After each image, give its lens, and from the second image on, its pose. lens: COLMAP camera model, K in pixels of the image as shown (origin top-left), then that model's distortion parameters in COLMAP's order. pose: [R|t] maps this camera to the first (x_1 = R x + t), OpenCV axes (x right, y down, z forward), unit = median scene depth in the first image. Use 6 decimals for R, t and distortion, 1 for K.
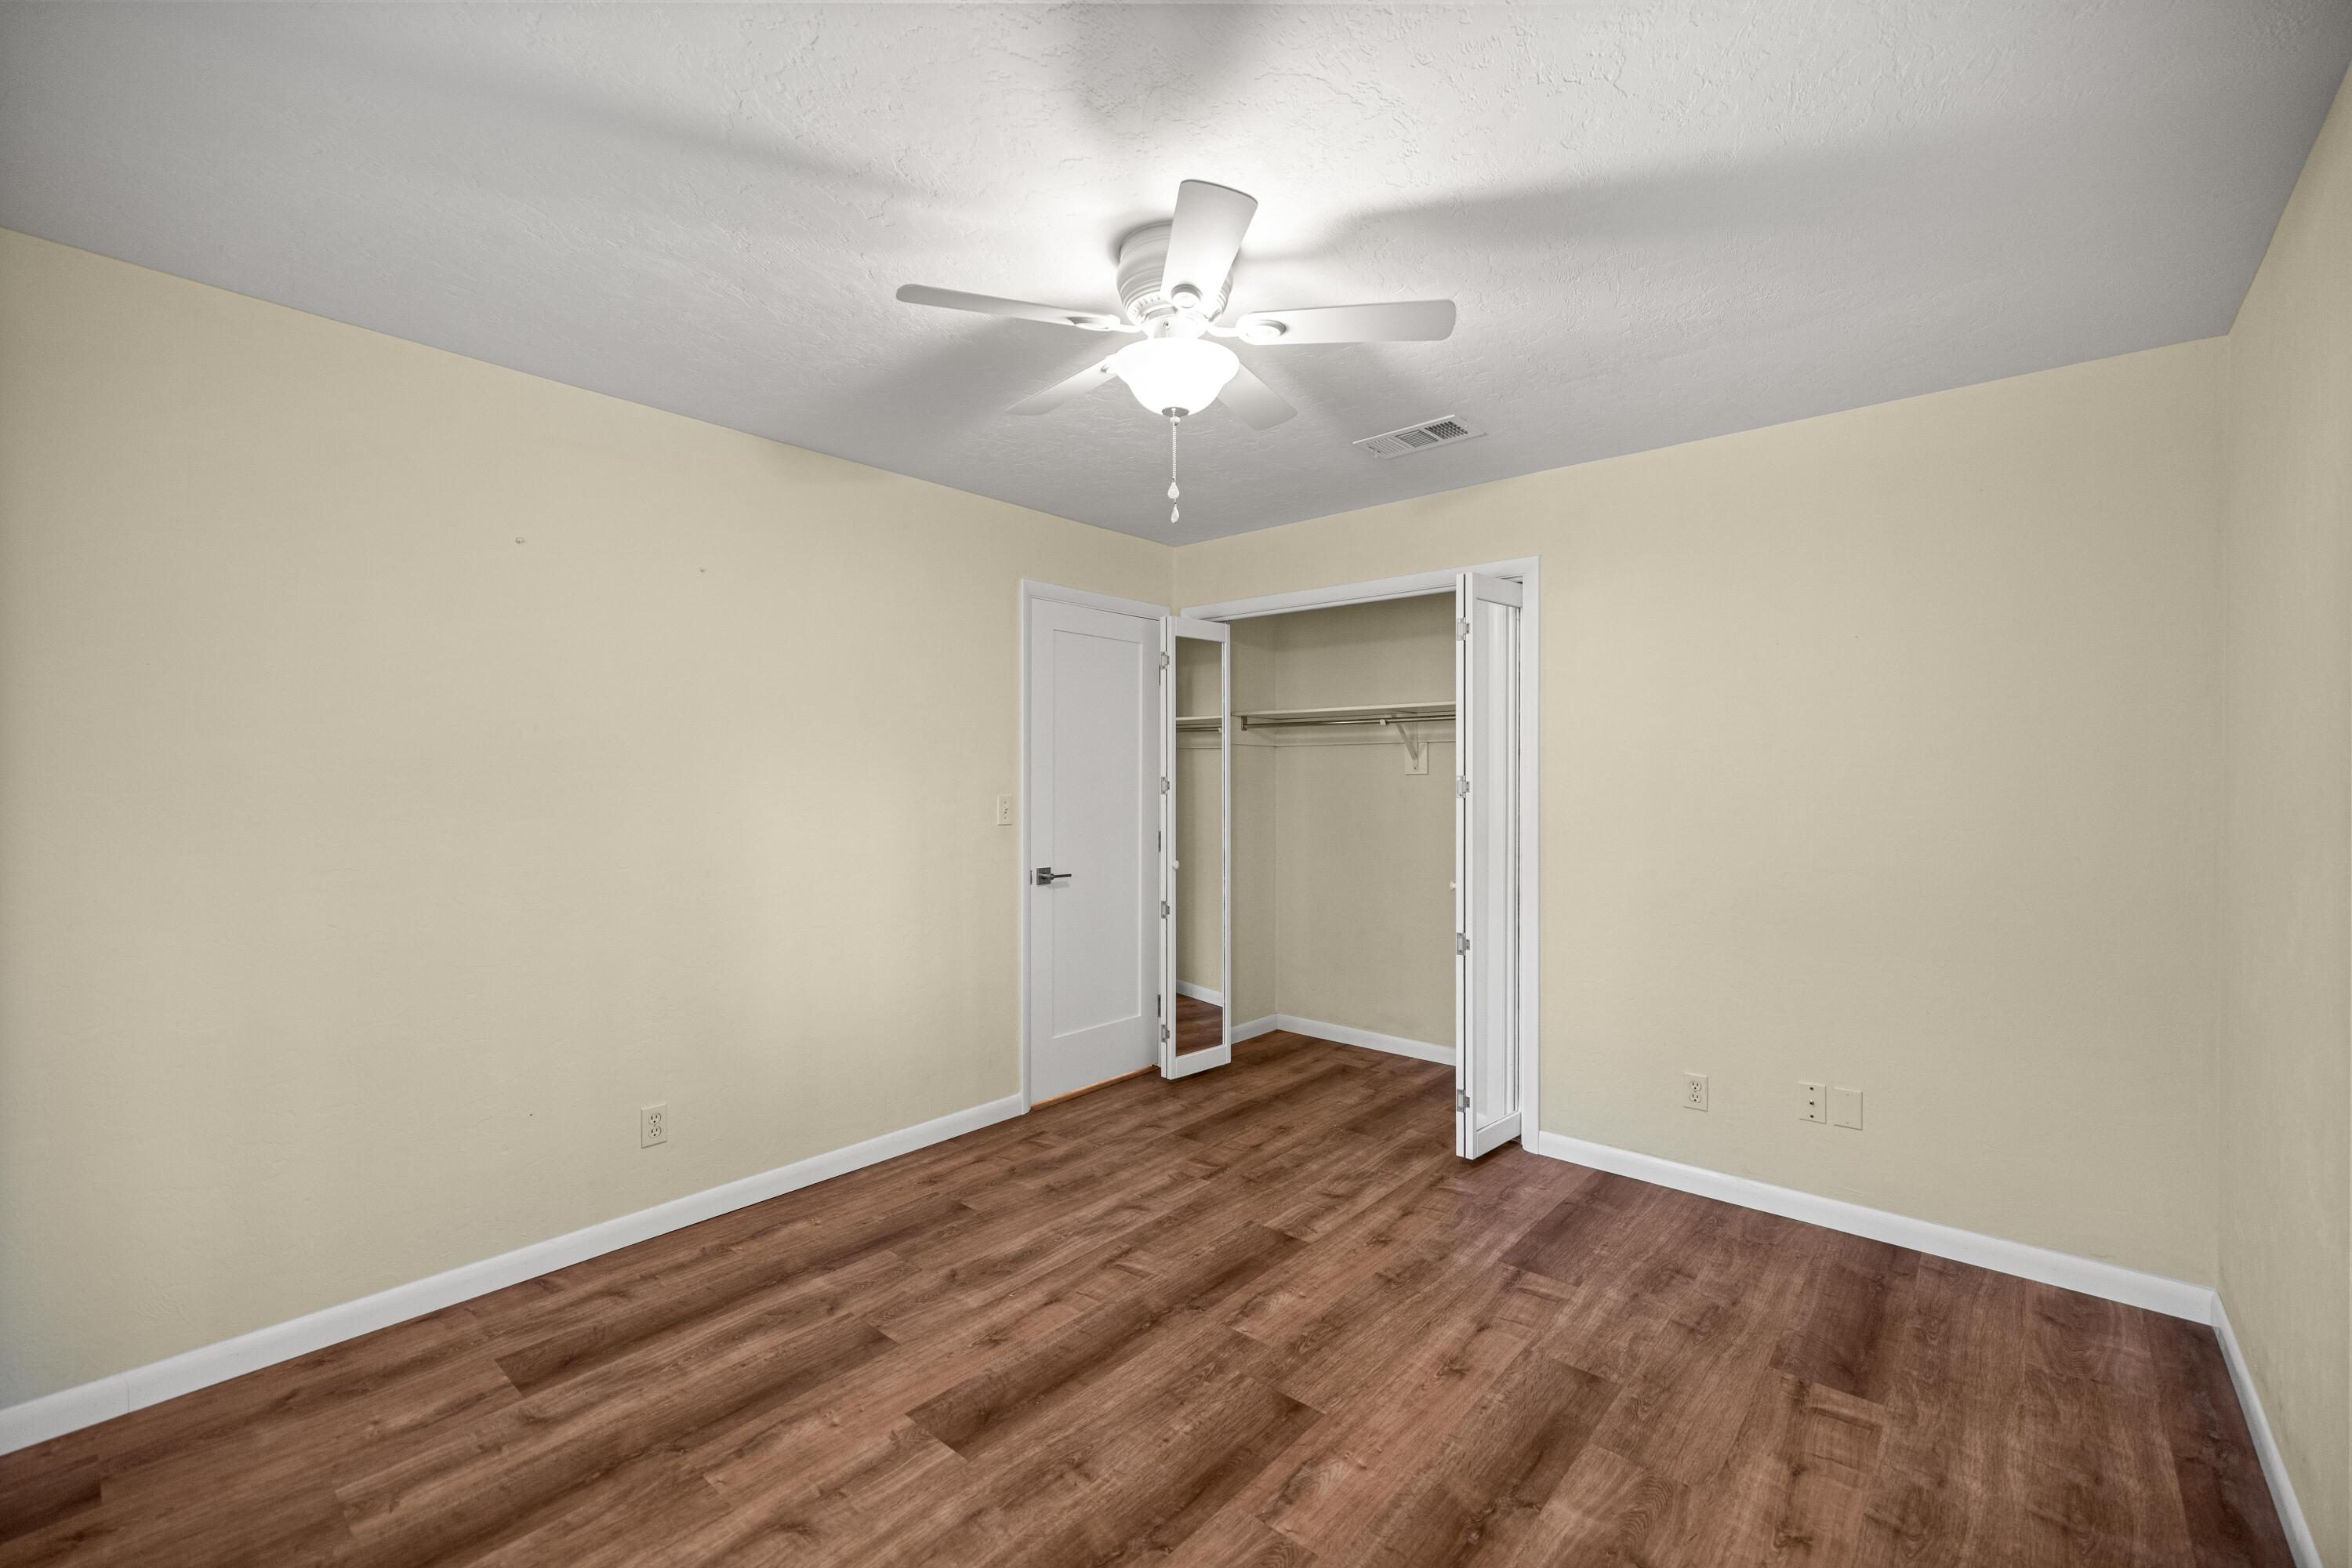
lens RADIAL K [[991.9, 0, 1177.1], [0, 991.9, 782.7], [0, 0, 1]] dist [0.002012, -0.000346]
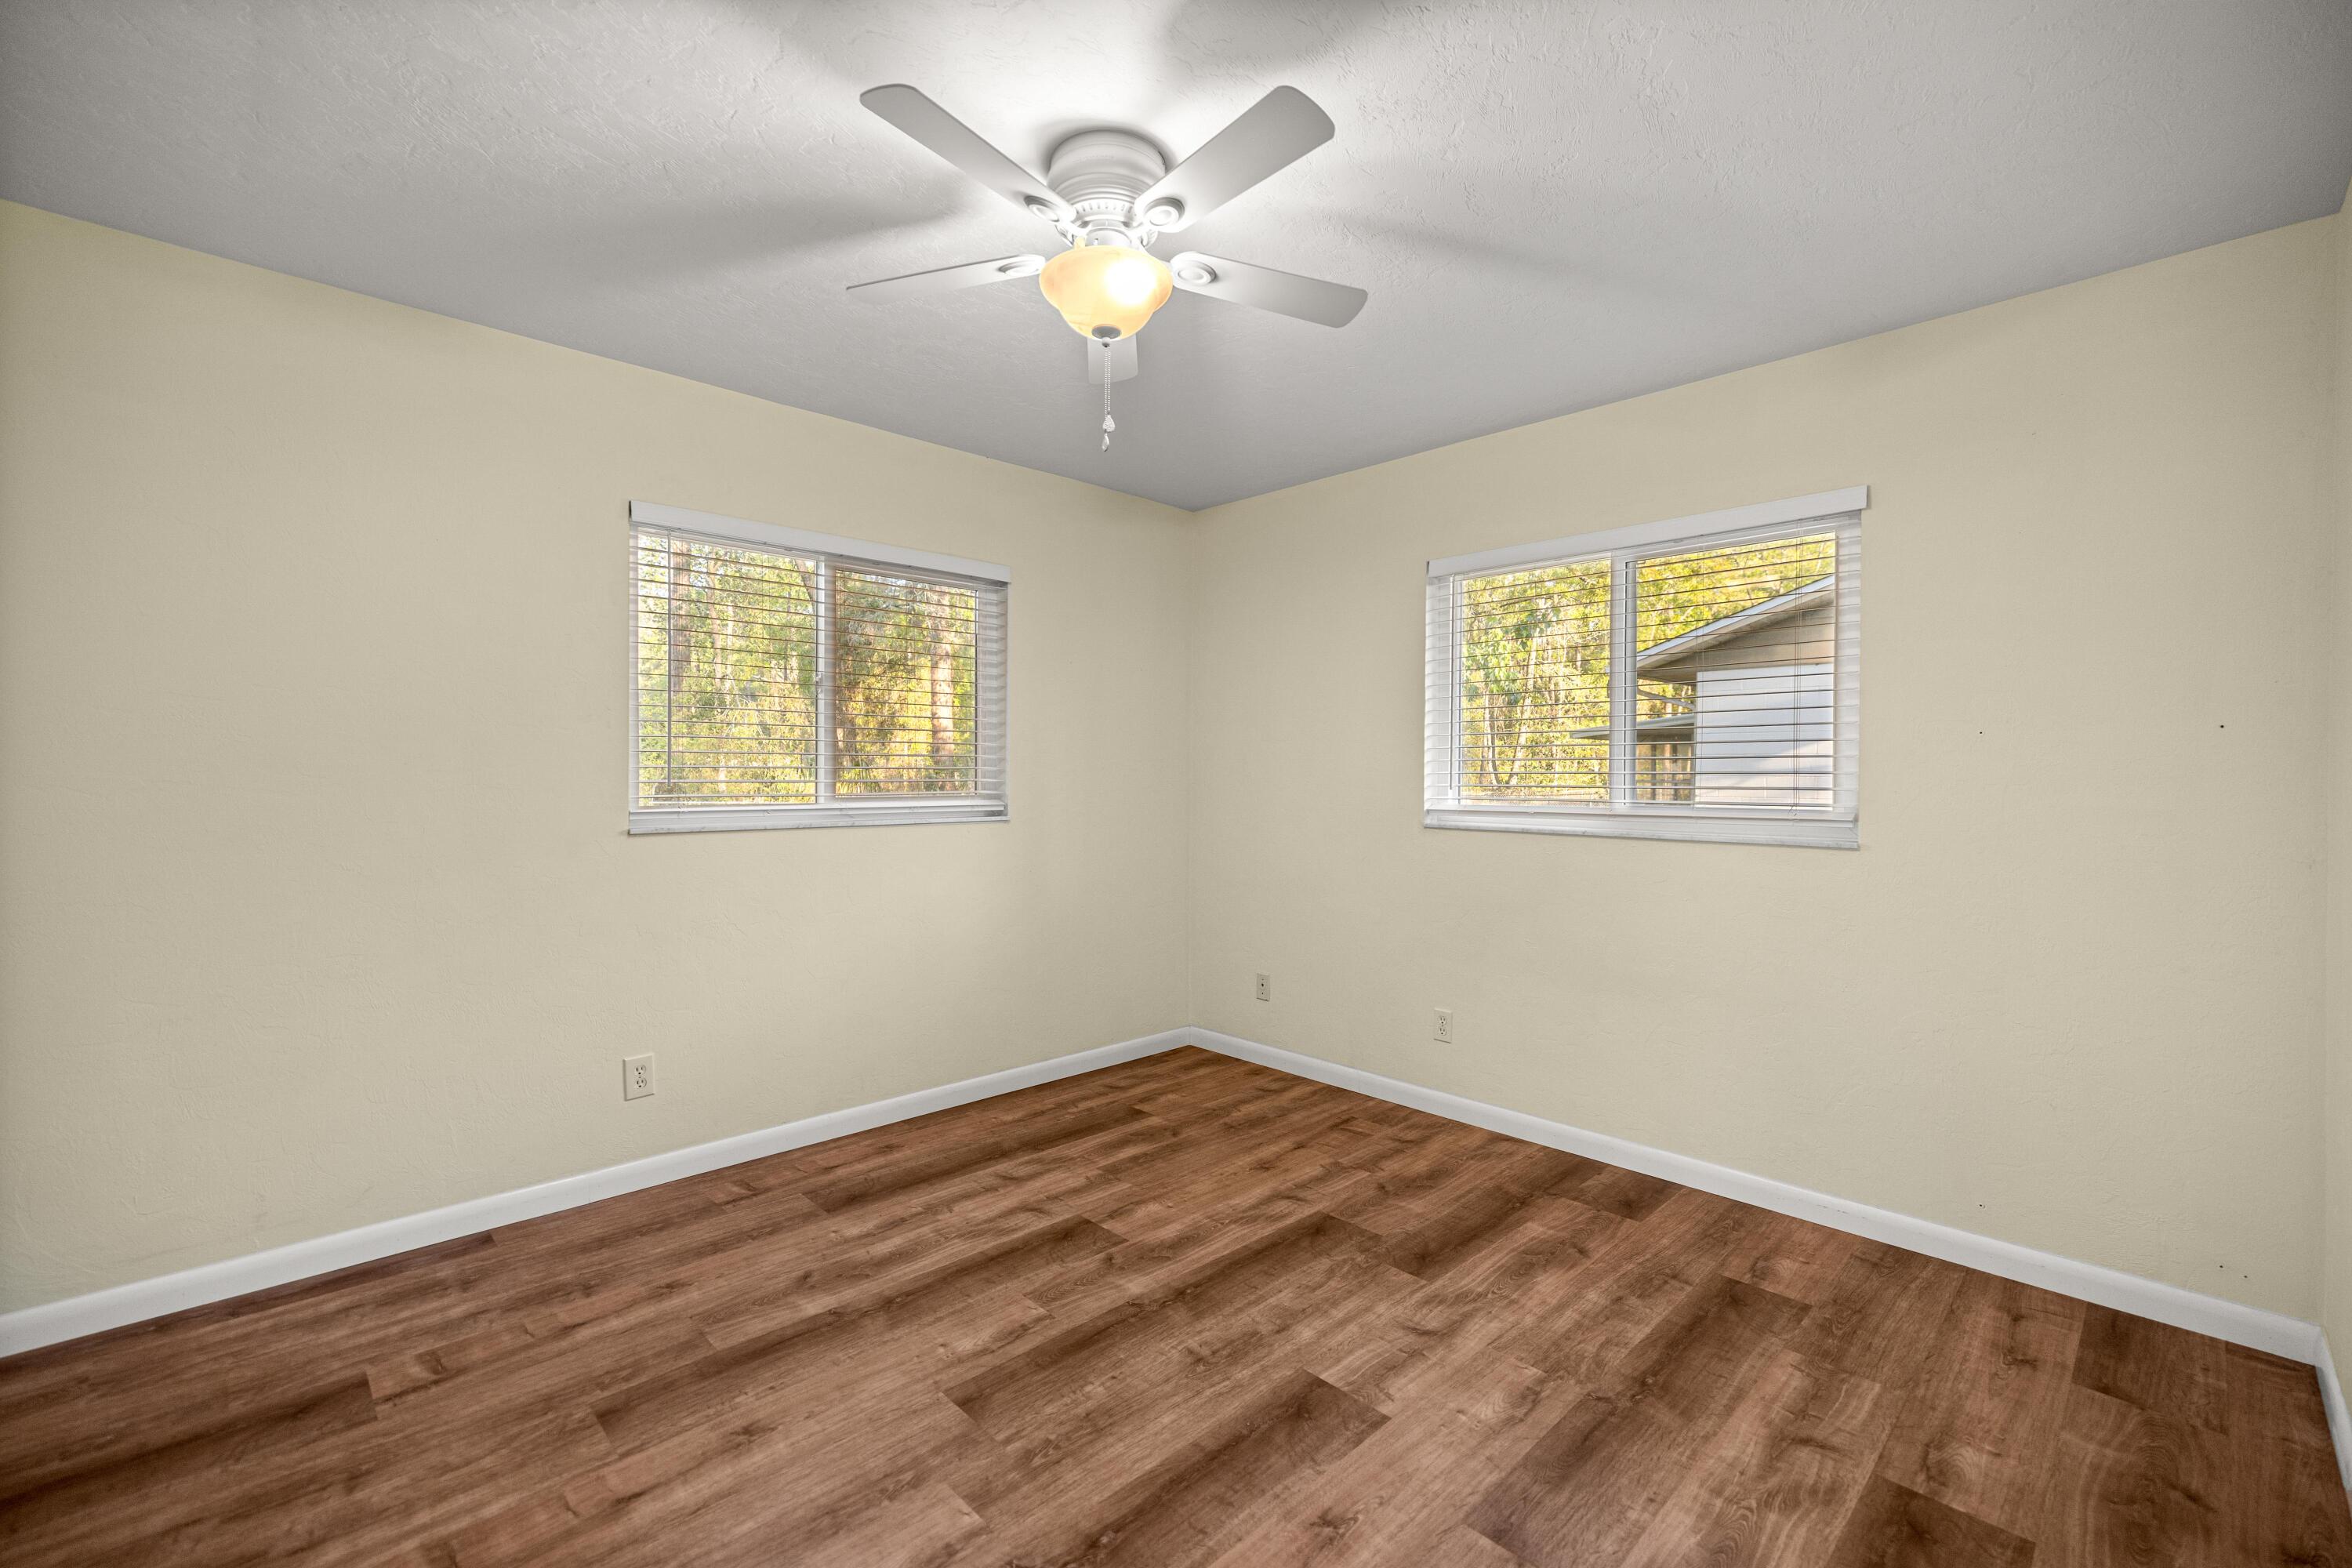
lens RADIAL K [[991.9, 0, 1174.1], [0, 991.9, 780.3], [0, 0, 1]] dist [0.002012, -0.000346]
pose [[-0.995822, -0.007110, 0.091033, -0.157207], [-0.006365, 0.999944, 0.008478, 0.044005], [-0.091088, 0.007863, -0.995812, 1.959028]]
